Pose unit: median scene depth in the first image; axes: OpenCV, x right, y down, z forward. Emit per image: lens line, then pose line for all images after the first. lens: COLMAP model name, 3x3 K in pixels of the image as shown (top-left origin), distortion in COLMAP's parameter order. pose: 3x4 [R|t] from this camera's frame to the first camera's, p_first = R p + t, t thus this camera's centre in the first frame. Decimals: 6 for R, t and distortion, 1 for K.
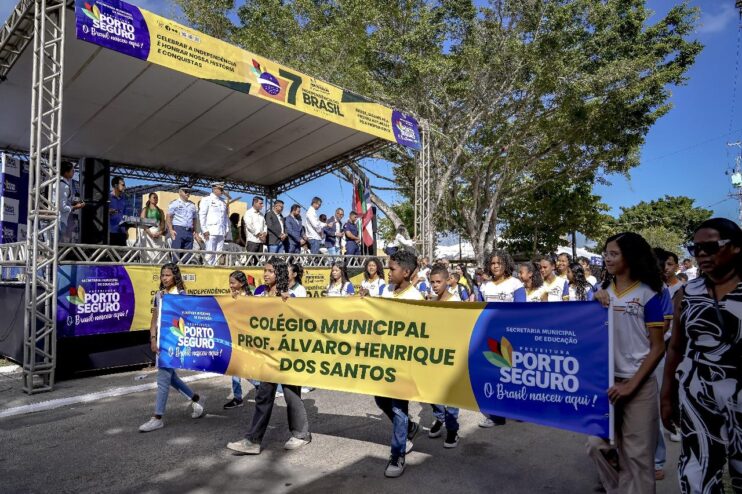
lens RADIAL K [[529.5, 0, 371.0], [0, 529.5, 247.0], [0, 0, 1]] dist [-0.133391, 0.117796]
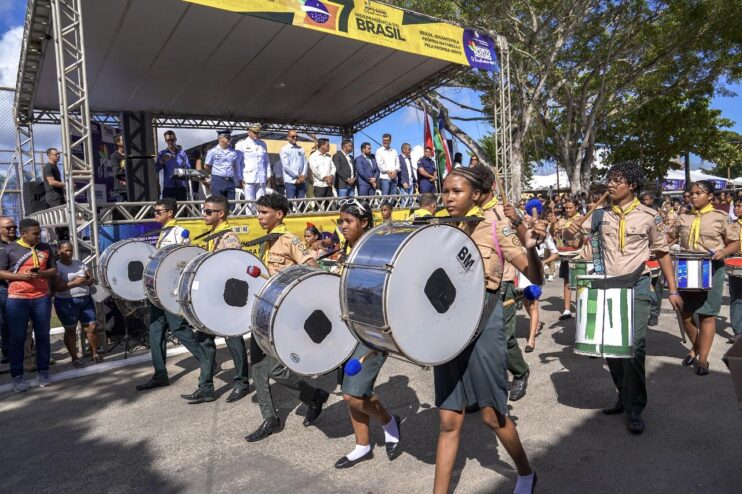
lens RADIAL K [[513.9, 0, 371.0], [0, 513.9, 247.0], [0, 0, 1]] dist [-0.129529, 0.105082]
pose [[0.979774, -0.032612, -0.197434, 0.044801], [0.057106, 0.991170, 0.119669, -0.005346], [0.191788, -0.128523, 0.972985, 0.096918]]
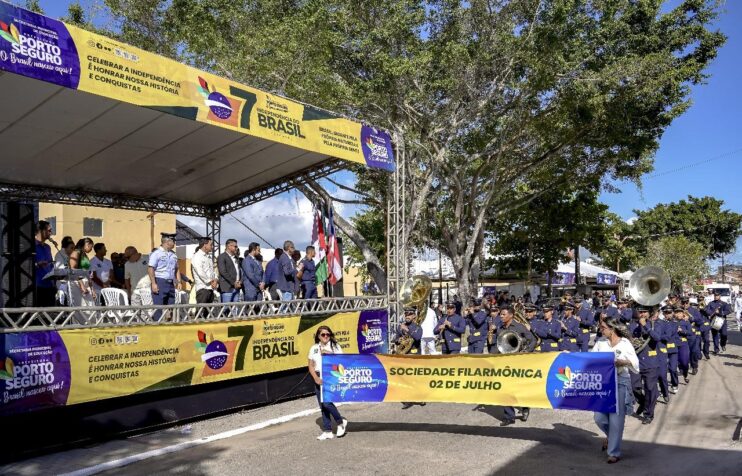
lens RADIAL K [[670.1, 0, 381.2], [0, 670.1, 282.2], [0, 0, 1]] dist [-0.110848, 0.150756]
pose [[0.996735, -0.007557, 0.080383, -0.016512], [0.003900, 0.998954, 0.045562, -0.058908], [-0.080643, -0.045099, 0.995722, -0.087053]]
